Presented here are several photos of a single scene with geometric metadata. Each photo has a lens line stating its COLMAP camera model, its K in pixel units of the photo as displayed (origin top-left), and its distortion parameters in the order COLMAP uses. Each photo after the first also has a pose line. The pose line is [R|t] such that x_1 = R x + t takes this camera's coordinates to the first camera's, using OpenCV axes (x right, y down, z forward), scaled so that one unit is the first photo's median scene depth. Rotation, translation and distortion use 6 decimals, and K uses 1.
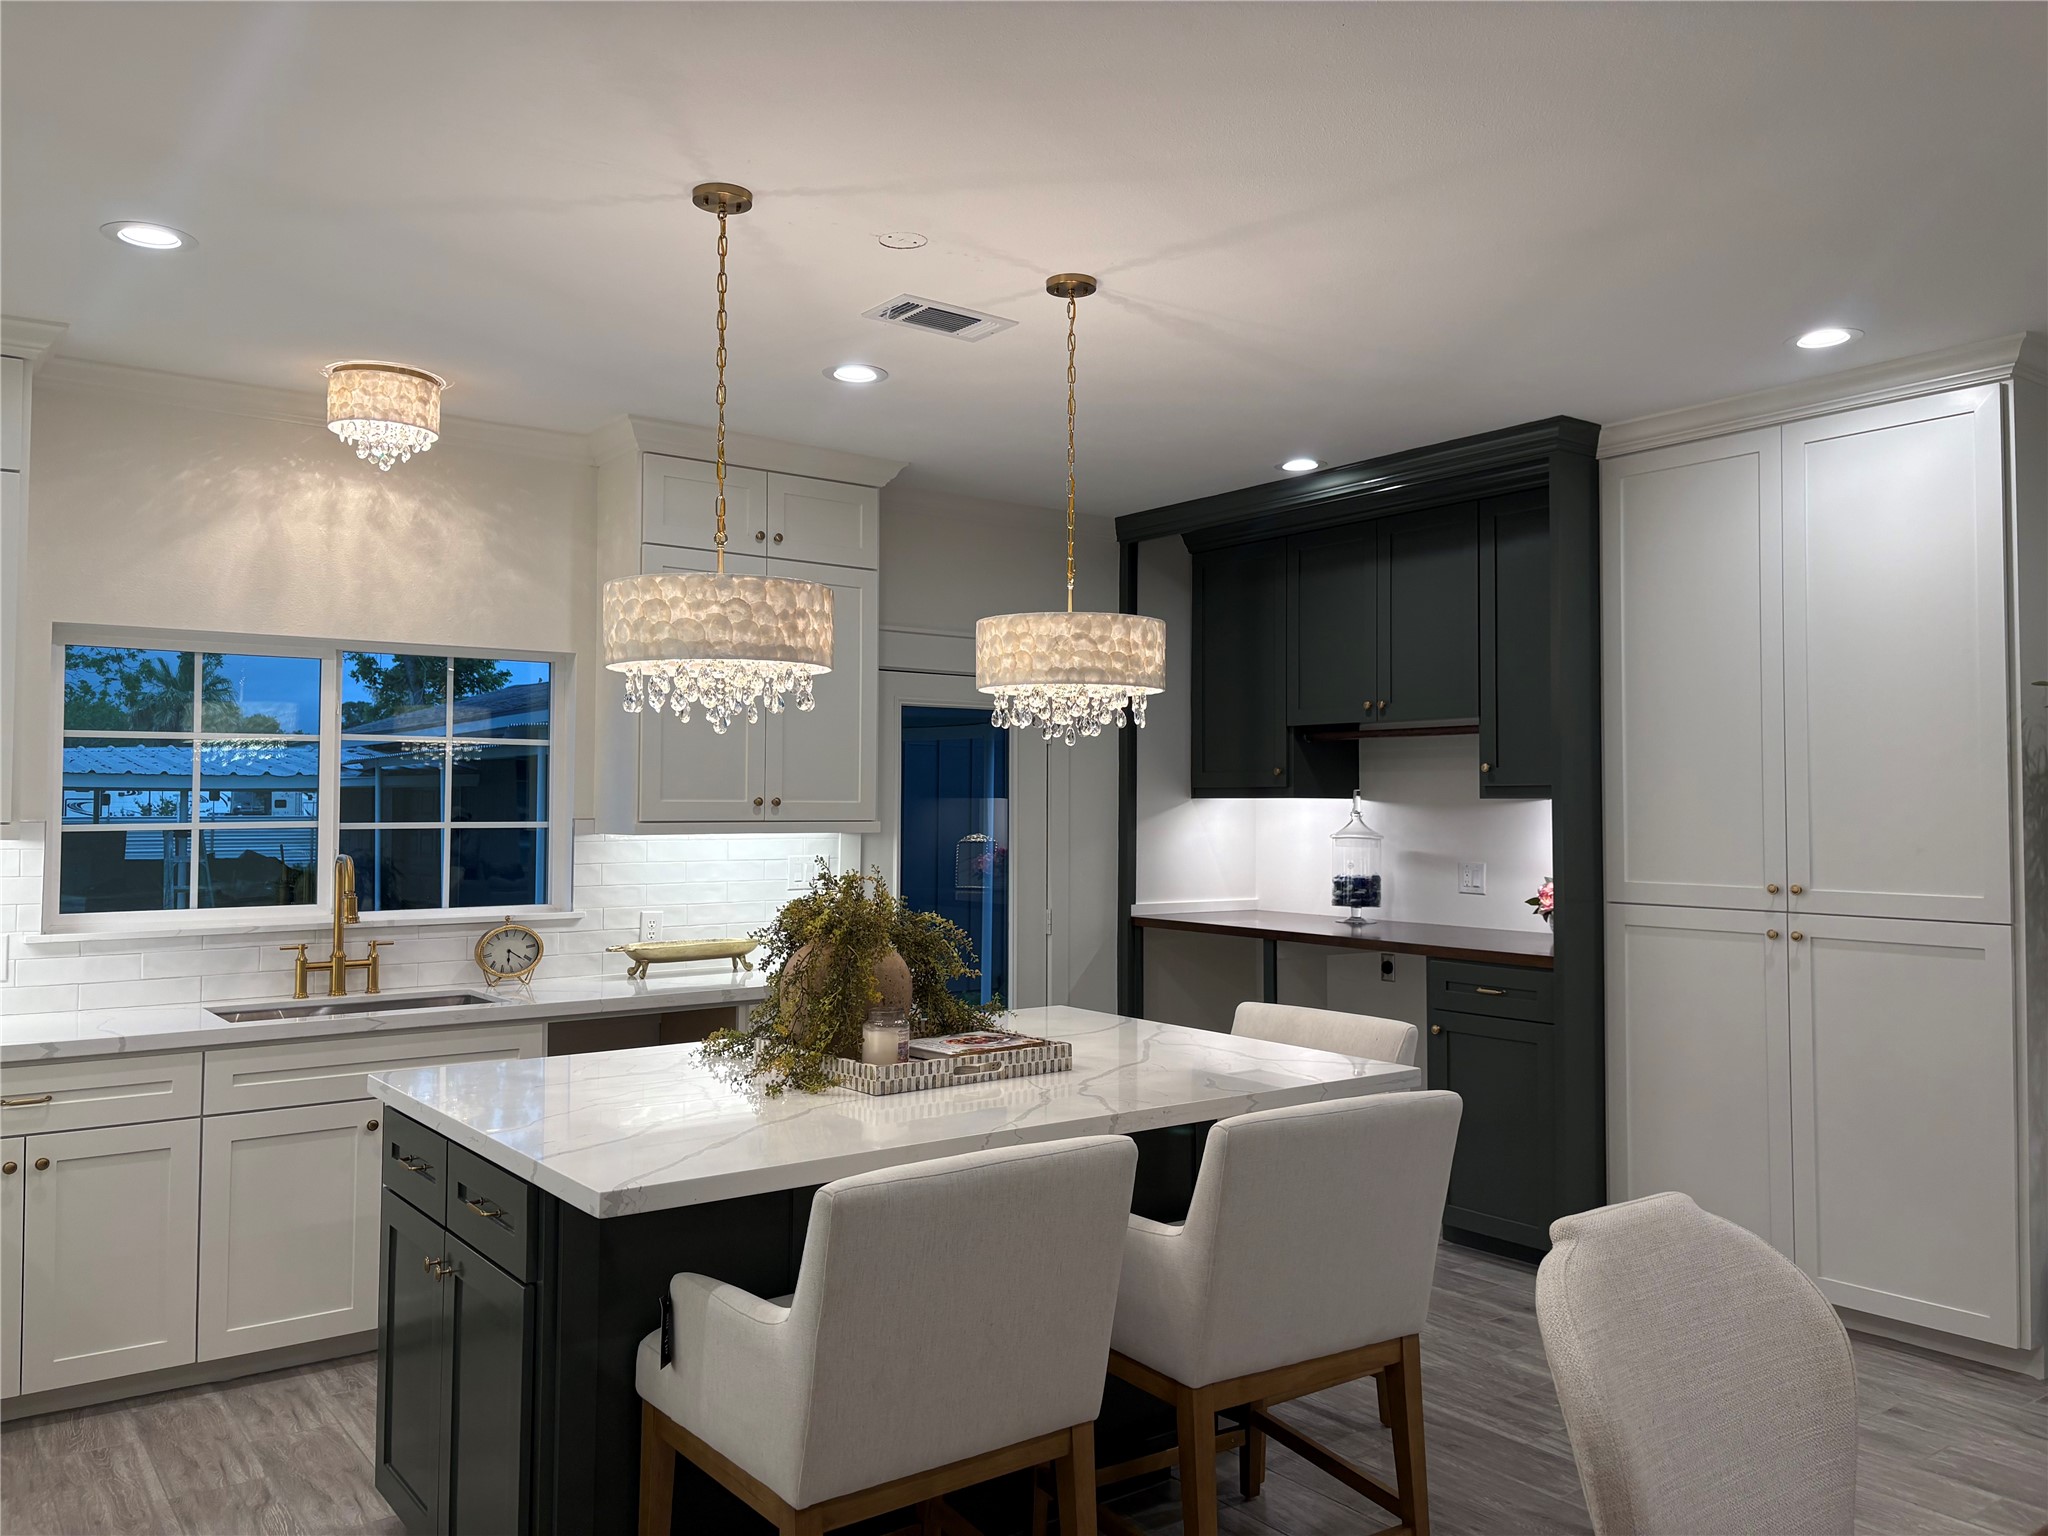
lens RADIAL K [[1564.1, 0, 1038.2], [0, 1564.1, 751.1], [0, 0, 1]] dist [0.050422, -0.059217]
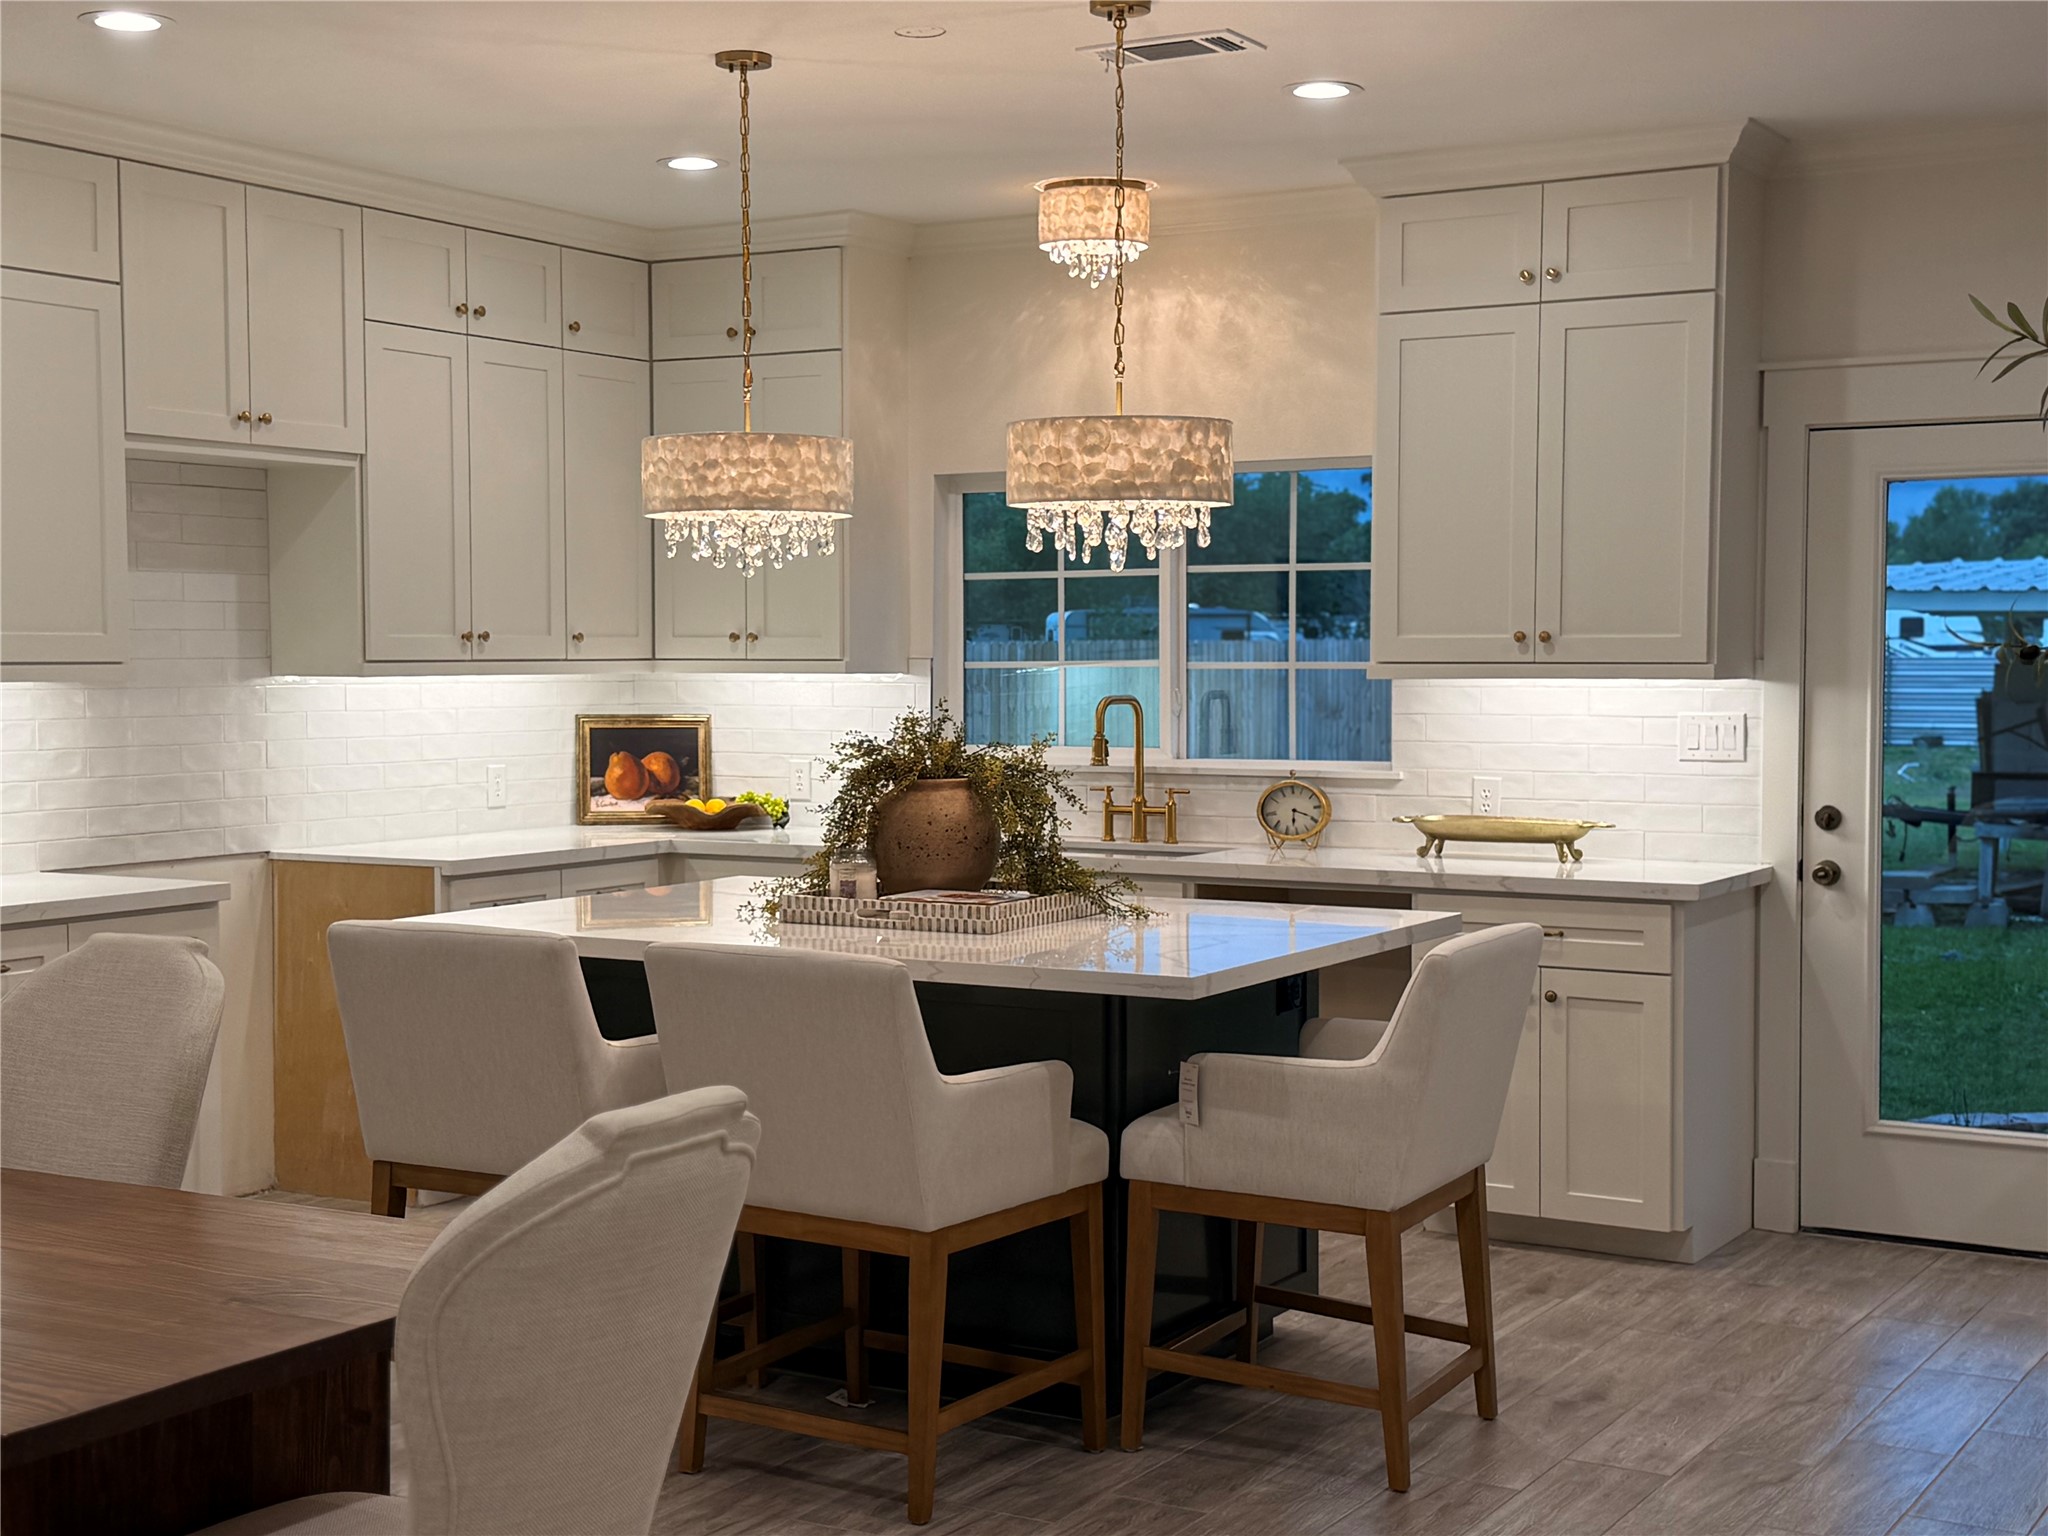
lens RADIAL K [[2776.4, 0, 1006.8], [0, 2776.4, 806.9], [0, 0, 1]] dist [0.122255, 0.000000]
pose [[0.376640, 0.052019, -0.924898, 1.044447], [0.035563, 0.996874, 0.070549, 0.011390], [0.925677, -0.059463, 0.373612, 0.285386]]
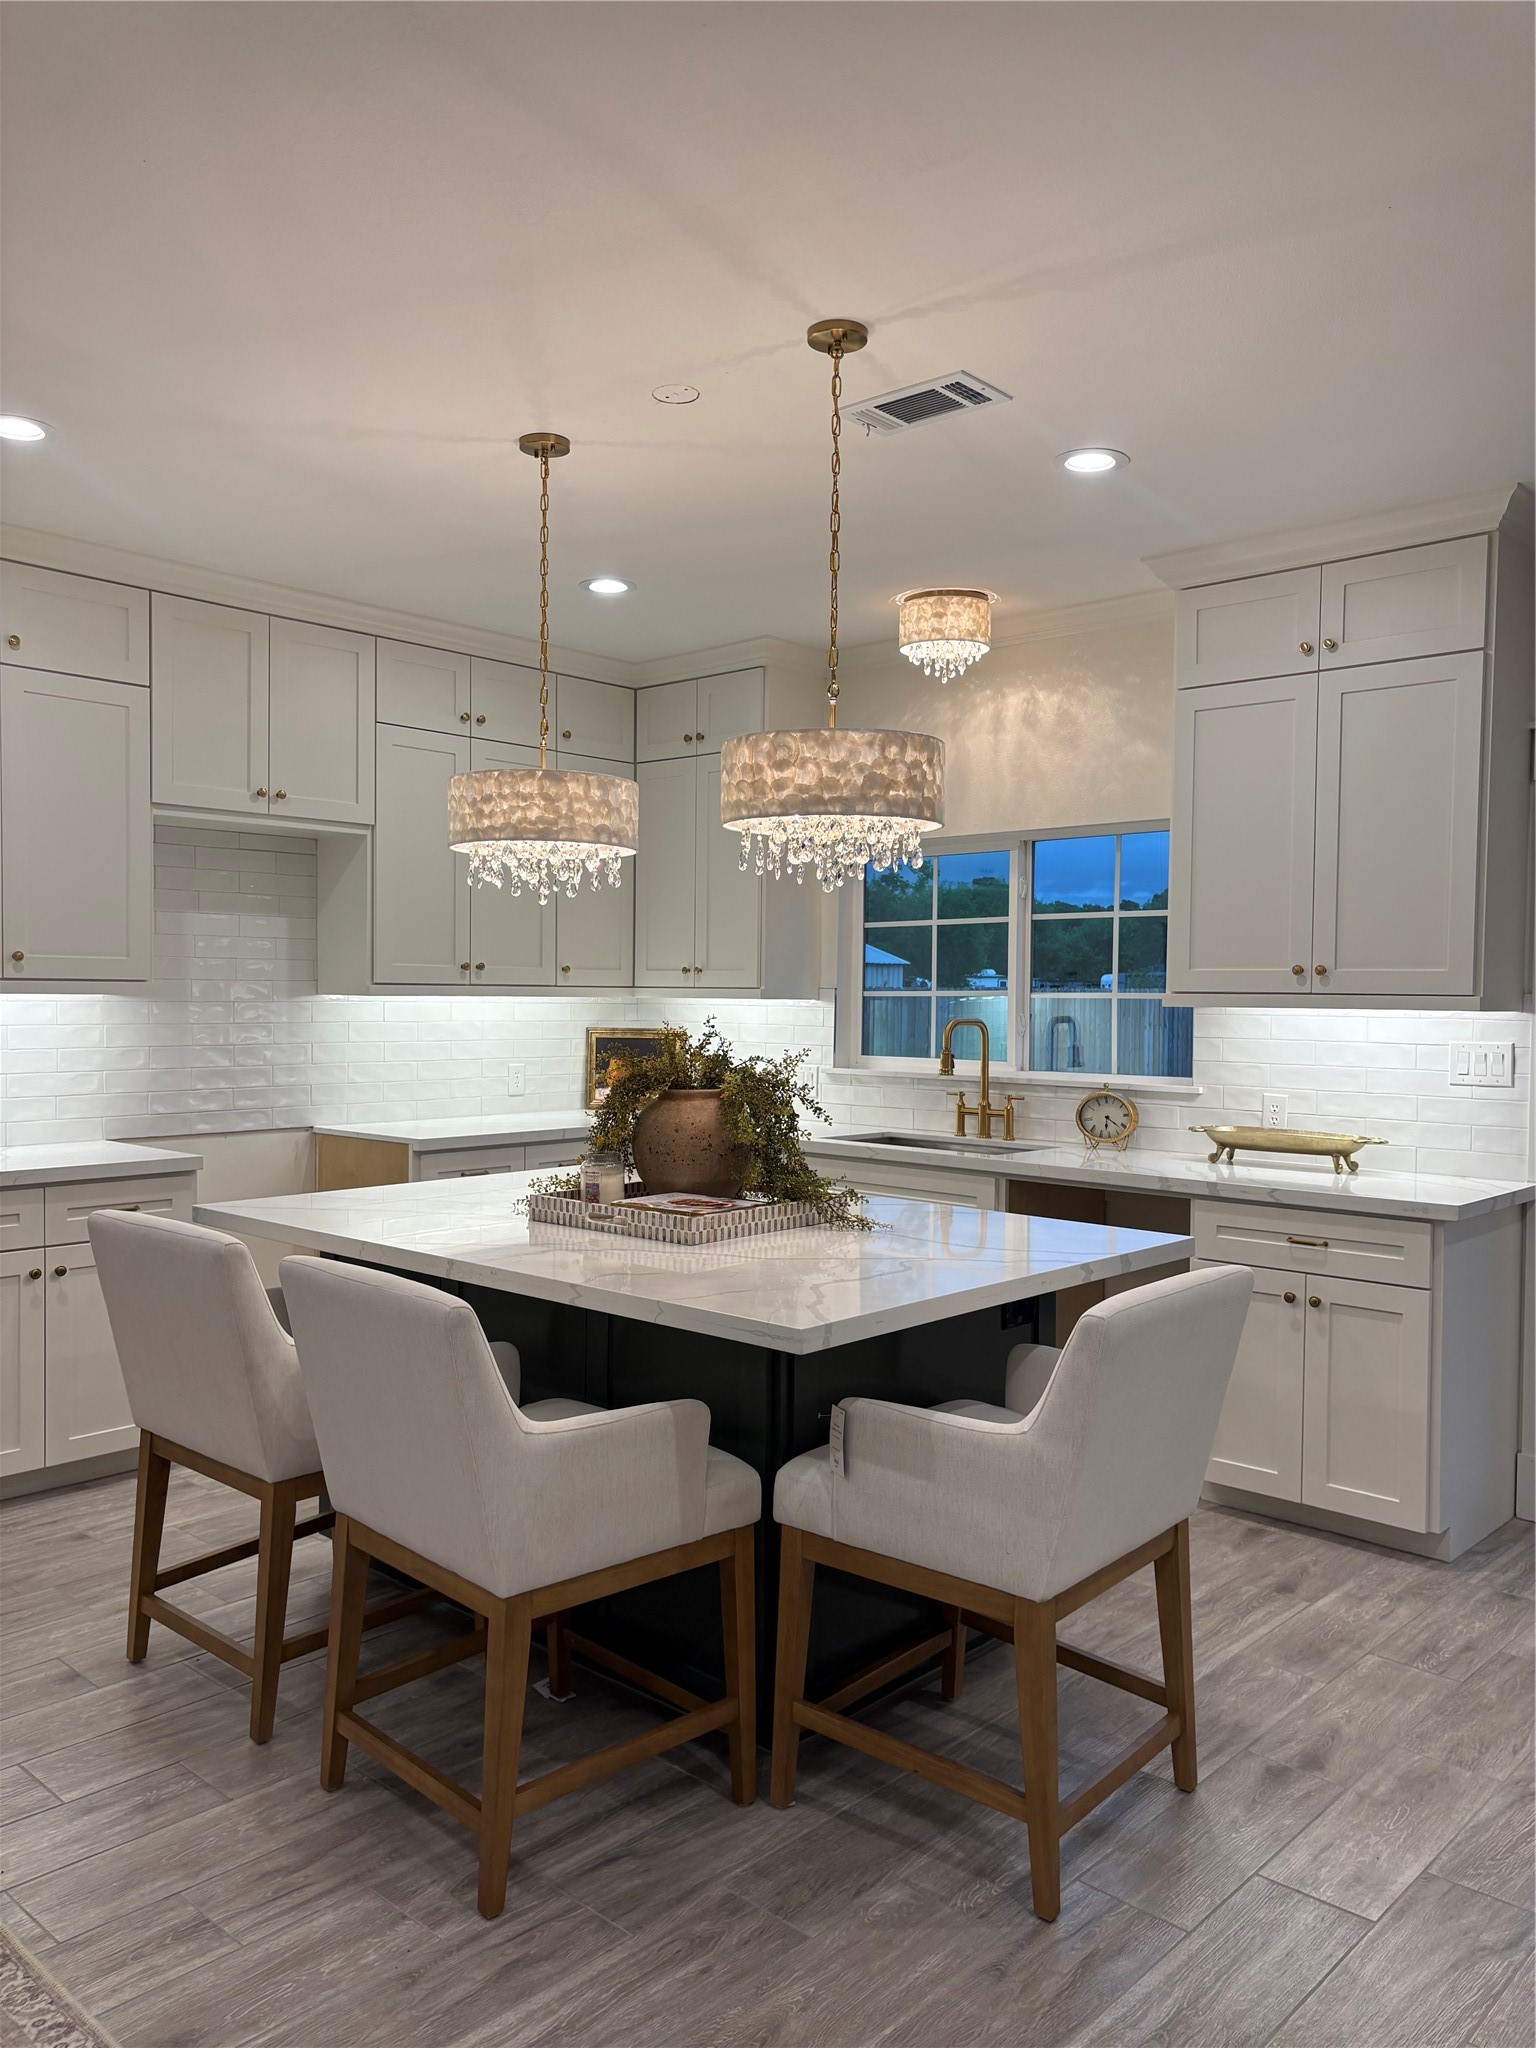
lens RADIAL K [[1564.1, 0, 756.7], [0, 1564.1, 1045.5], [0, 0, 1]] dist [0.050422, -0.059217]
pose [[0.173768, 0.034838, -0.984170, 0.645081], [0.025388, 0.998883, 0.039842, 0.034064], [0.984459, -0.031909, 0.172689, 0.610526]]
